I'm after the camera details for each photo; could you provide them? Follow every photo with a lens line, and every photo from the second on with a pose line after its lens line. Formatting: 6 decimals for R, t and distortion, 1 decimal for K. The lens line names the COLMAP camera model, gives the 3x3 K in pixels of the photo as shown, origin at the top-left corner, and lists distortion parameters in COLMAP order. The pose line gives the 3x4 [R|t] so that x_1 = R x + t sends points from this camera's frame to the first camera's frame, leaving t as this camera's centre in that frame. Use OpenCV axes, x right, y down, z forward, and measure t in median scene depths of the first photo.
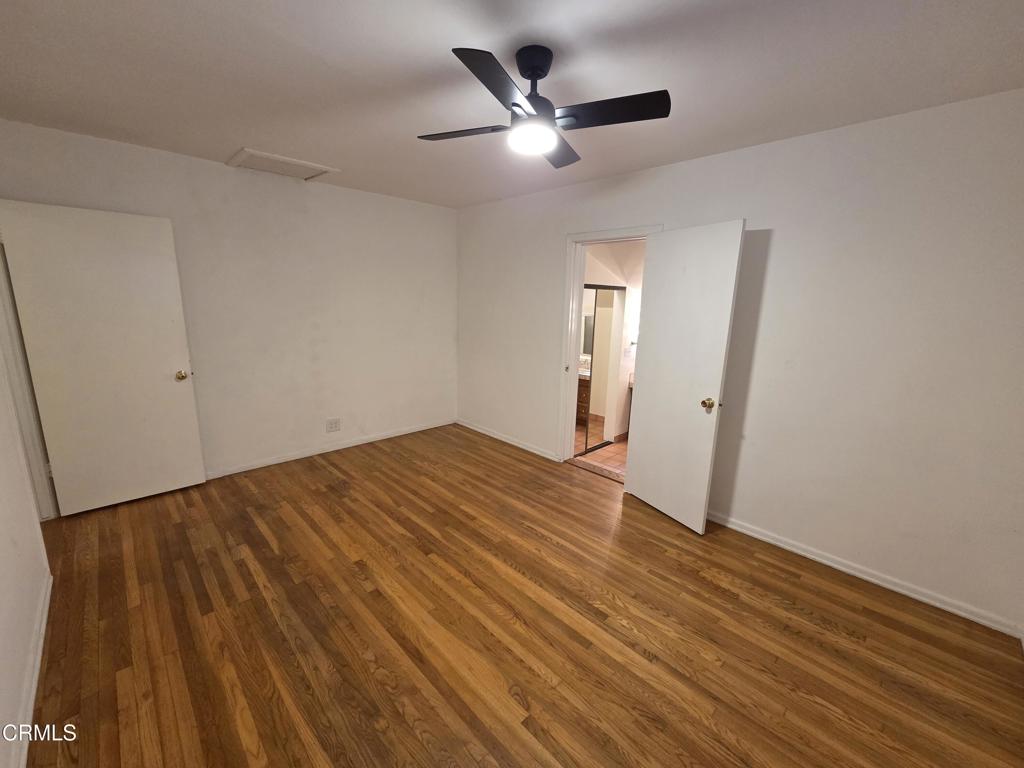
lens RADIAL K [[418.9, 0, 508.5], [0, 418.9, 383.8], [0, 0, 1]] dist [0.006343, -0.000148]
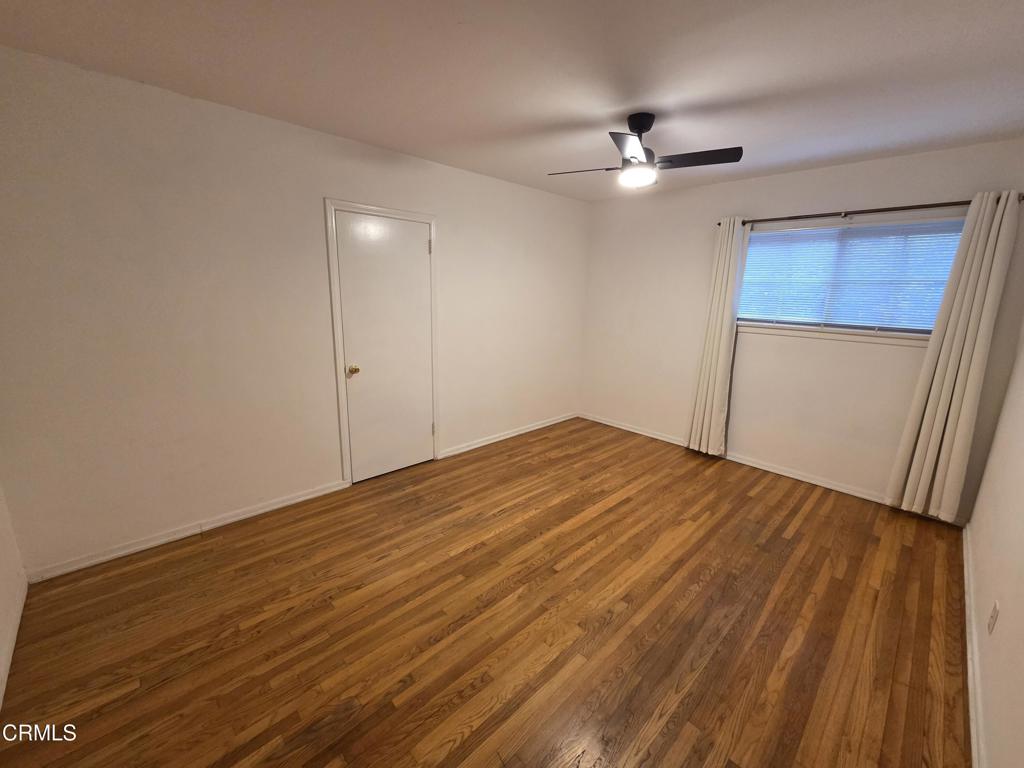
lens RADIAL K [[418.9, 0, 511.6], [0, 418.9, 383.1], [0, 0, 1]] dist [0.006343, -0.000148]
pose [[-0.006668, -0.242851, 0.970041, -1.100072], [0.175578, 0.954708, 0.240219, -0.256563], [-0.984443, 0.171920, 0.036273, 1.099849]]
